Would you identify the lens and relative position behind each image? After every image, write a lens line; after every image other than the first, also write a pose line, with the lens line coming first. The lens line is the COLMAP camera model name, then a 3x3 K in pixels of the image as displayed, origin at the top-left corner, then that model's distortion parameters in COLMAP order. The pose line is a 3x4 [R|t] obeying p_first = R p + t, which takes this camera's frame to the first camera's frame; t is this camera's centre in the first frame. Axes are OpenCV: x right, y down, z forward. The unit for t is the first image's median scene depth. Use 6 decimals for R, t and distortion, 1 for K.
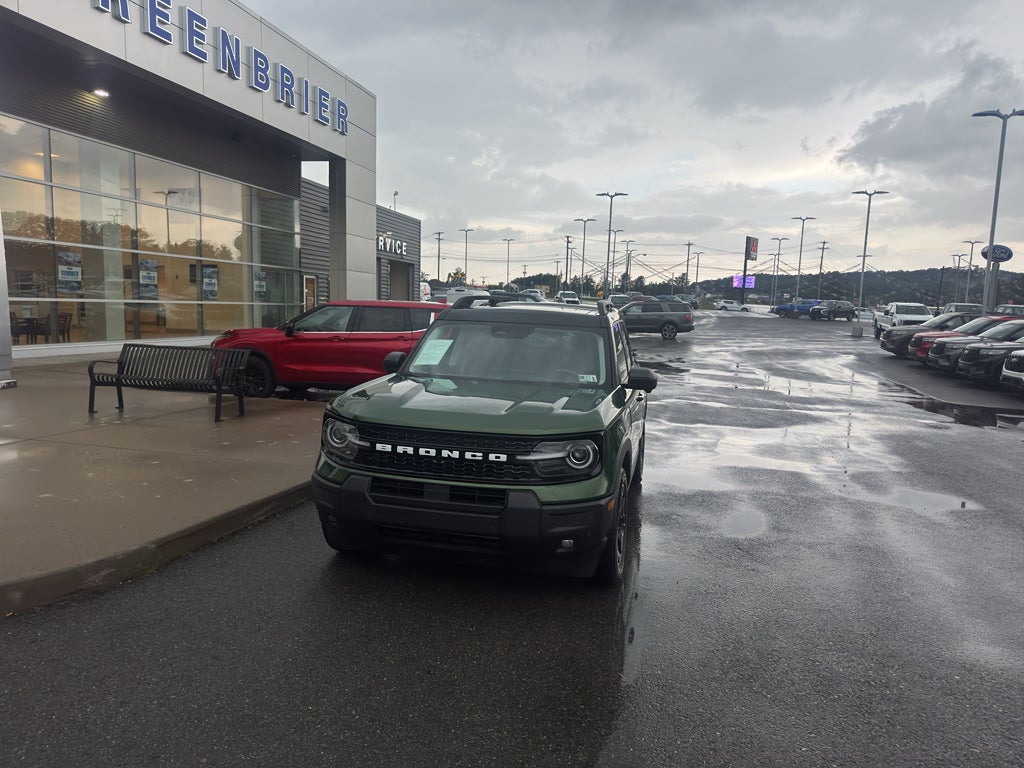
lens RADIAL K [[718.0, 0, 513.9], [0, 718.0, 402.4], [0, 0, 1]] dist [0.039529, -0.050094]
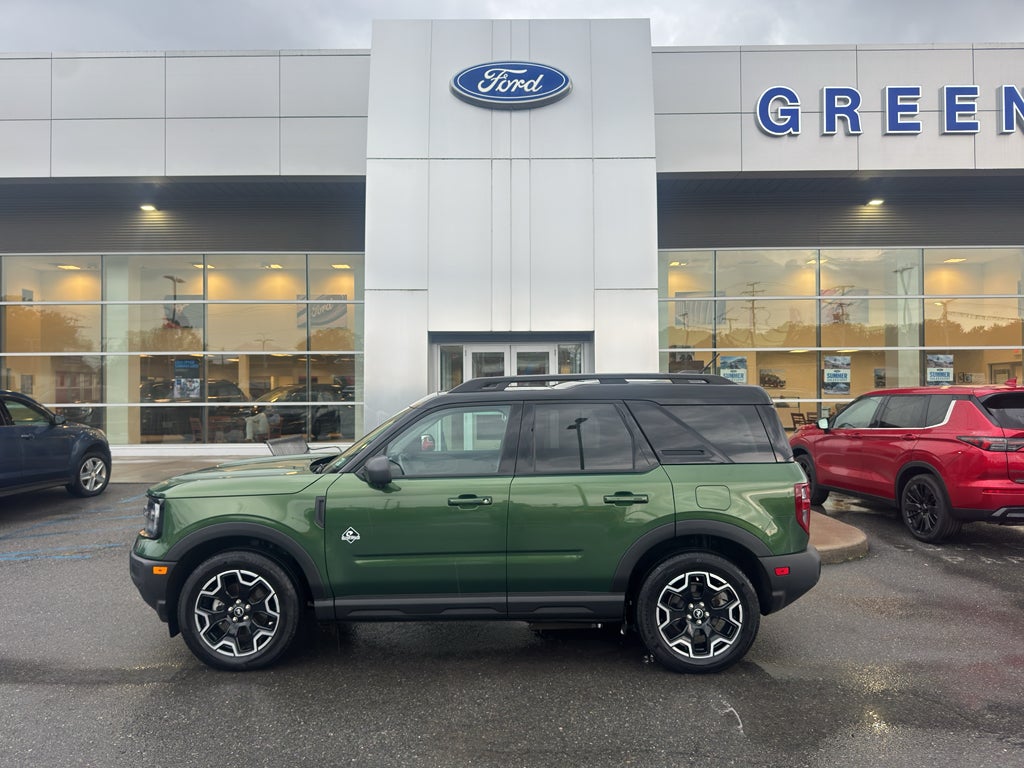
lens RADIAL K [[718.0, 0, 504.7], [0, 718.0, 387.3], [0, 0, 1]] dist [0.039529, -0.050094]
pose [[0.228024, -0.049876, -0.972377, 0.277764], [-0.112540, 0.990643, -0.077204, -0.021582], [0.967130, 0.127035, 0.220278, 0.261963]]
